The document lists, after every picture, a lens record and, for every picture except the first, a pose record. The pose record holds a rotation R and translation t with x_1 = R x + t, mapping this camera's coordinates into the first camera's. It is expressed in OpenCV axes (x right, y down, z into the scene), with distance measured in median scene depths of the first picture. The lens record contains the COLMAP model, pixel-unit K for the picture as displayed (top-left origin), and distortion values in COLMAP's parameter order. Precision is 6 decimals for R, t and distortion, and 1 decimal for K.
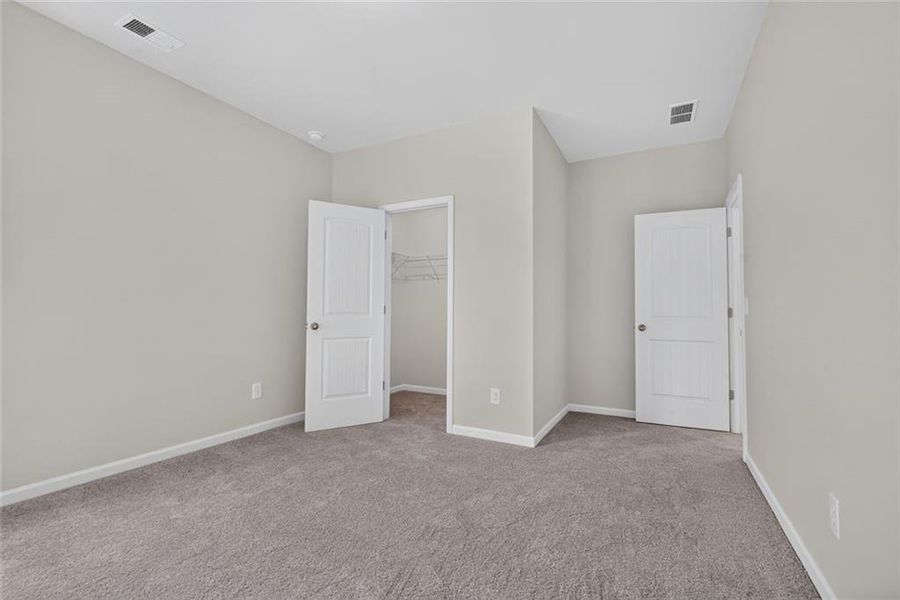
lens RADIAL K [[394.3, 0, 448.5], [0, 394.3, 298.5], [0, 0, 1]] dist [0.001243, -0.005200]
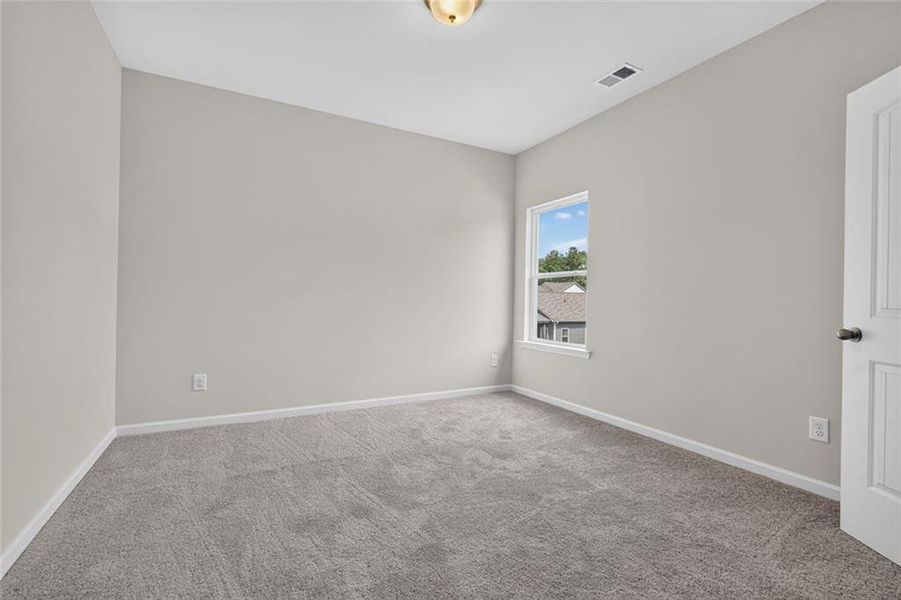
lens RADIAL K [[405.8, 0, 445.8], [0, 405.8, 297.7], [0, 0, 1]] dist [0.004735, -0.000676]
pose [[-0.551302, -0.017799, -0.834116, 0.404458], [0.008994, 0.999588, -0.027274, 0.033470], [0.834257, -0.022539, -0.550914, 0.864028]]
